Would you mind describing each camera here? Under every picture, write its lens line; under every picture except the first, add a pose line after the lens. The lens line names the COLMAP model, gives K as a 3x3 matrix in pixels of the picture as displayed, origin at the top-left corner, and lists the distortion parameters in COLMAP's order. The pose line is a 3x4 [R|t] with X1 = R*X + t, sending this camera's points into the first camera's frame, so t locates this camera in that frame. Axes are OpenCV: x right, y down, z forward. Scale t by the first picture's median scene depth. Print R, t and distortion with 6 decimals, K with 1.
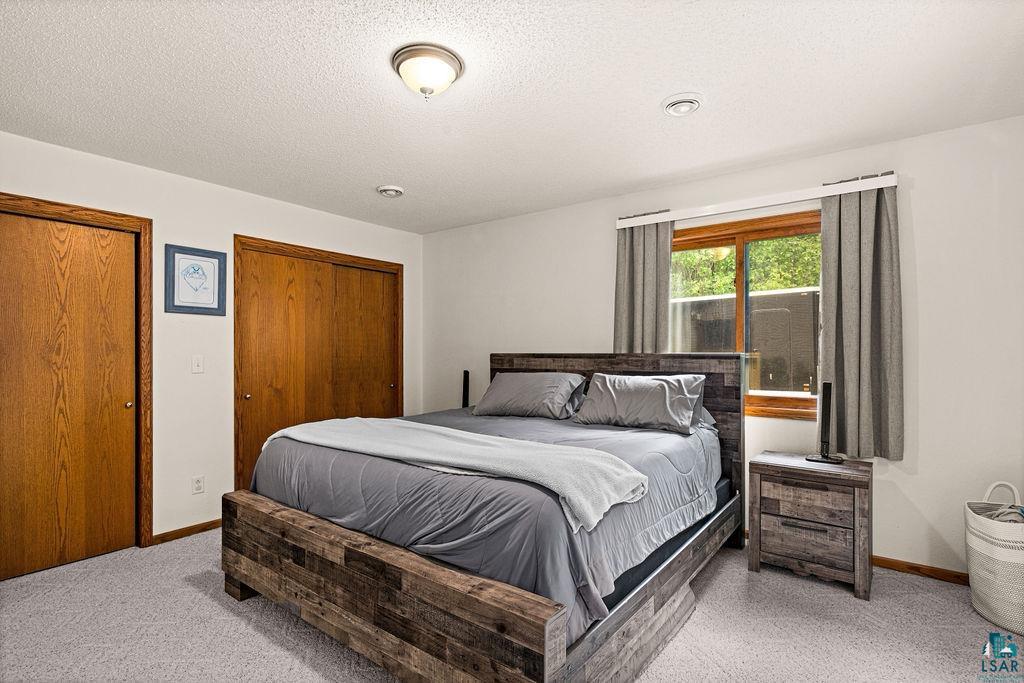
lens RADIAL K [[499.4, 0, 505.6], [0, 499.4, 343.3], [0, 0, 1]] dist [-0.000056, 0.000972]
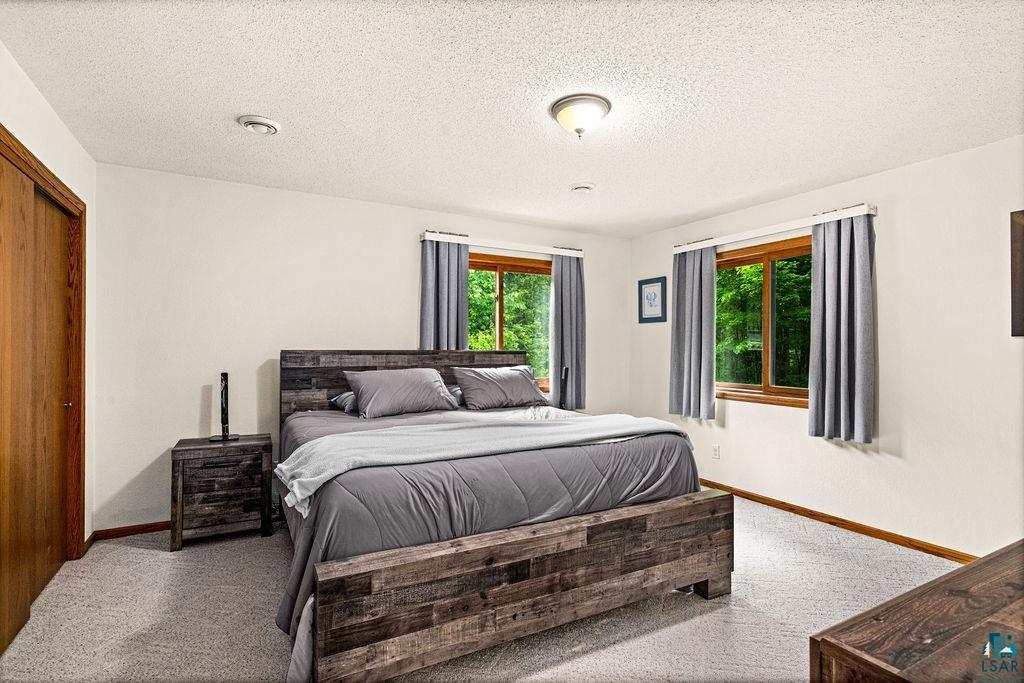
lens RADIAL K [[499.4, 0, 505.6], [0, 499.4, 343.3], [0, 0, 1]] dist [-0.000056, 0.000972]
pose [[0.407678, 0.011351, 0.913055, -1.028007], [-0.019823, 0.999797, -0.003578, 0.007768], [-0.912910, -0.016640, 0.407821, 0.530702]]
